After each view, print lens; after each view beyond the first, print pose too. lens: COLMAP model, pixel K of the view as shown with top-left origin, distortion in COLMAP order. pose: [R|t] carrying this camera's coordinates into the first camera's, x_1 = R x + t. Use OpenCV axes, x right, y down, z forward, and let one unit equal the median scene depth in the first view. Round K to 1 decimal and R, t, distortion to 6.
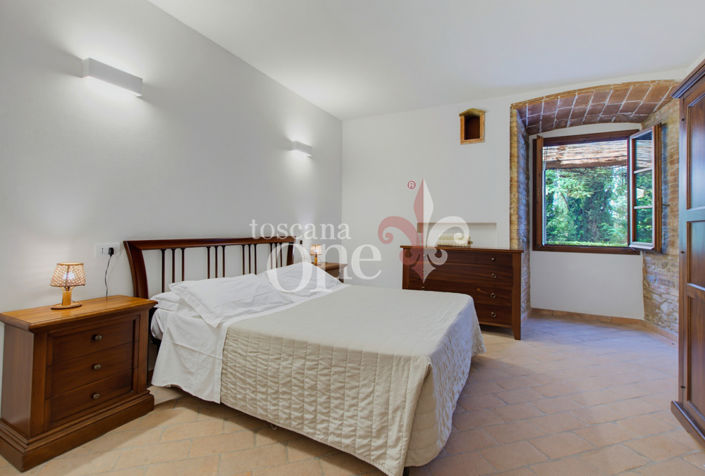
lens RADIAL K [[336.6, 0, 352.2], [0, 336.6, 221.3], [0, 0, 1]] dist [-0.018194, 0.000055]
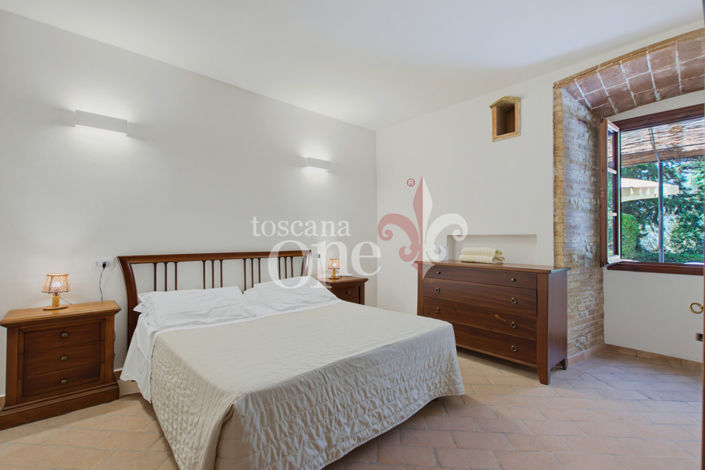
lens RADIAL K [[322.4, 0, 339.8], [0, 322.4, 236.1], [0, 0, 1]] dist [0.002688, -0.009326]
pose [[0.932337, -0.010947, -0.361425, 0.308617], [0.016423, 0.999792, 0.012082, -0.009690], [0.361217, -0.017200, 0.932323, 0.121609]]
